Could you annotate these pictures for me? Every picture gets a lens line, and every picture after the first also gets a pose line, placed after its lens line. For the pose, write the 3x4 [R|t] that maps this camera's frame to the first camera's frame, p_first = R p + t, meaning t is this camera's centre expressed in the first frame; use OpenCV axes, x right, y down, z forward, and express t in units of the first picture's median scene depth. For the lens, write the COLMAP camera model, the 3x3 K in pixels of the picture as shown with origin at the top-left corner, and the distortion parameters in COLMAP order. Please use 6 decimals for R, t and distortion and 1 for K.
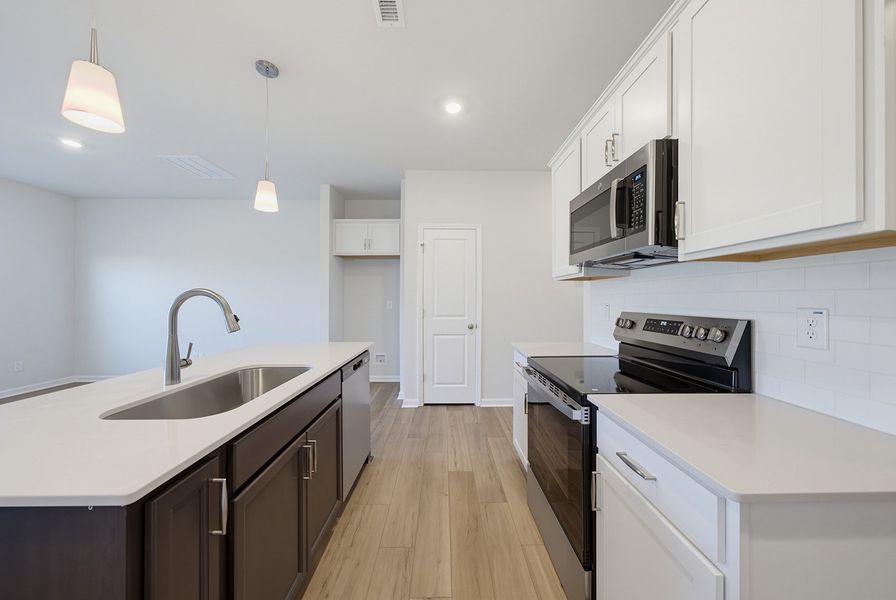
lens RADIAL K [[306.7, 0, 447.2], [0, 306.7, 299.8], [0, 0, 1]] dist [-0.010180, 0.002418]
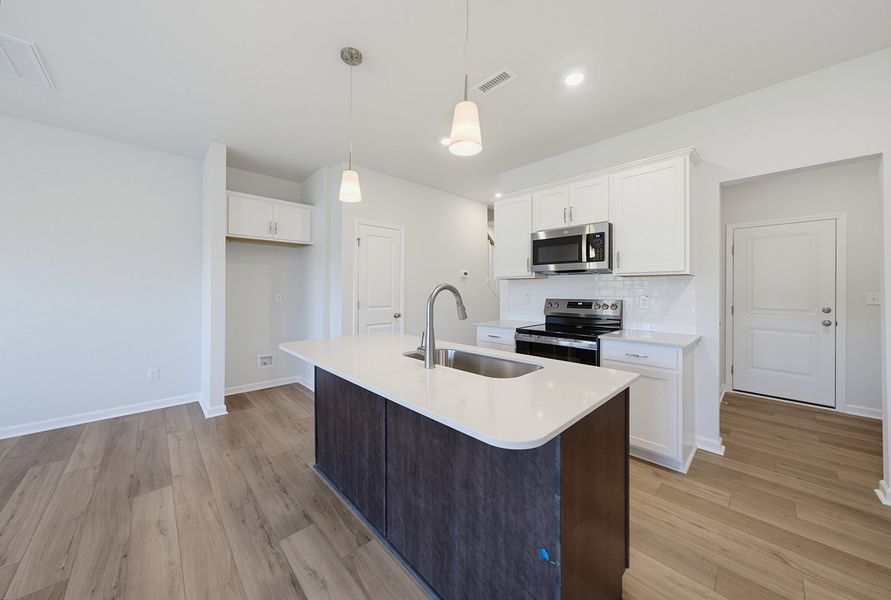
lens RADIAL K [[310.9, 0, 443.0], [0, 310.9, 289.3], [0, 0, 1]] dist [0.000020, 0.000075]
pose [[0.734929, -0.000231, 0.678144, -0.869693], [0.002443, 0.999994, -0.002307, -0.009259], [-0.678140, 0.003352, 0.734926, 0.057365]]
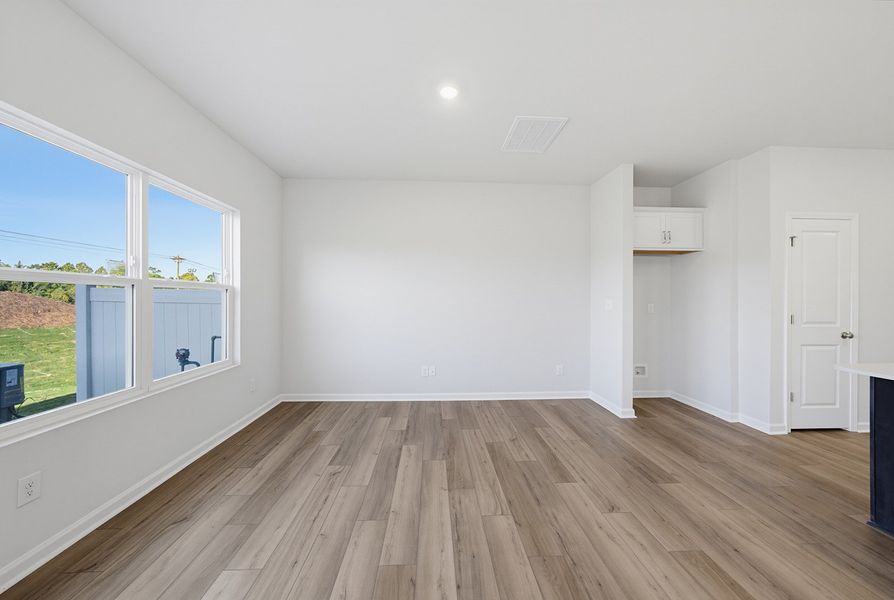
lens RADIAL K [[306.0, 0, 446.2], [0, 306.0, 299.8], [0, 0, 1]] dist [-0.010180, 0.002418]
pose [[0.999481, -0.001531, 0.032192, -1.557801], [0.001558, 0.999998, -0.000793, -0.017048], [-0.032191, 0.000843, 0.999481, 0.316516]]
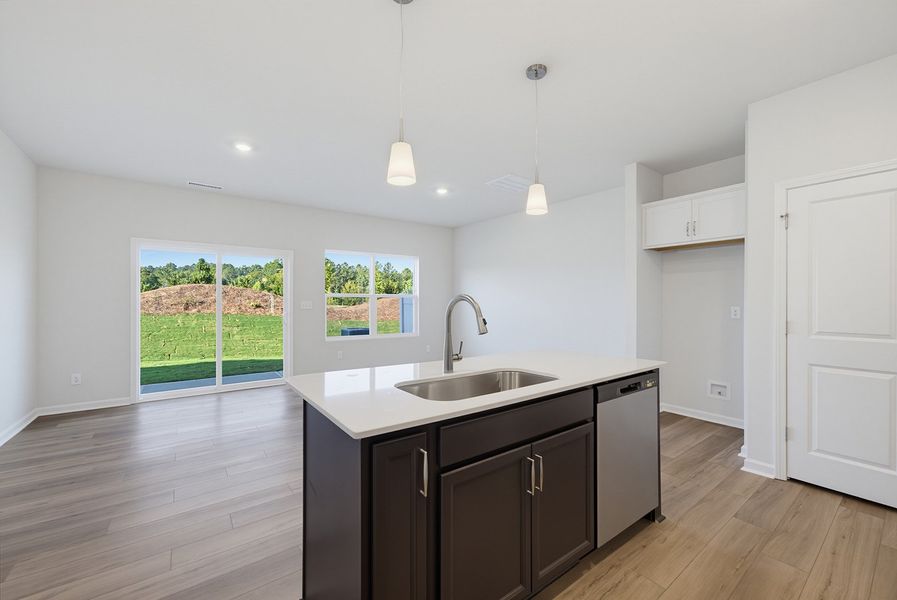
lens RADIAL K [[363.5, 0, 450.1], [0, 363.5, 303.3], [0, 0, 1]] dist [-0.030184, 0.015798]
pose [[0.592943, -0.001819, -0.805243, 0.148194], [-0.001420, 0.999994, -0.003305, -0.000321], [0.805243, 0.003103, 0.592936, 0.066695]]
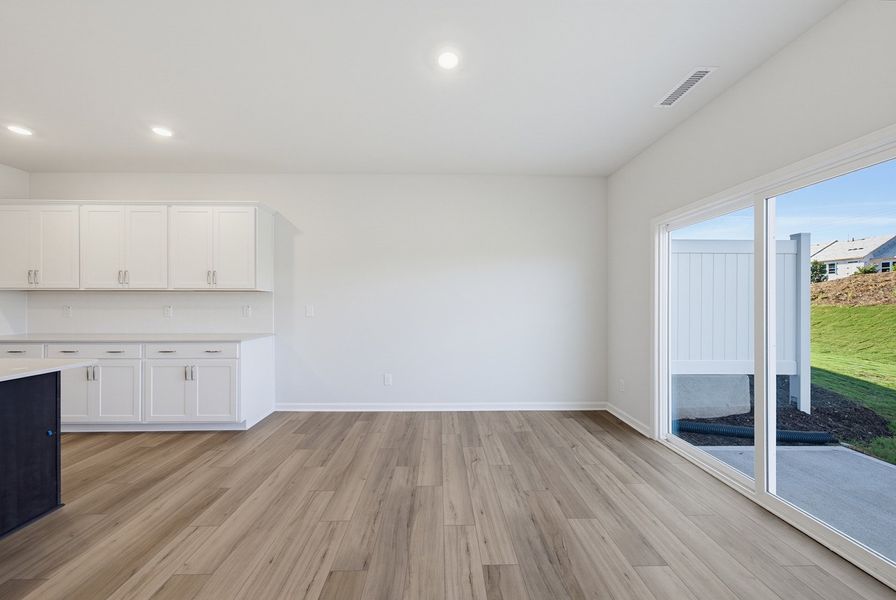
lens RADIAL K [[306.7, 0, 447.2], [0, 306.7, 299.8], [0, 0, 1]] dist [-0.010180, 0.002418]
pose [[-0.999940, -0.006248, -0.008950, -1.511669], [-0.006205, 0.999969, -0.004782, -0.018660], [0.008980, -0.004726, -0.999949, 1.041450]]
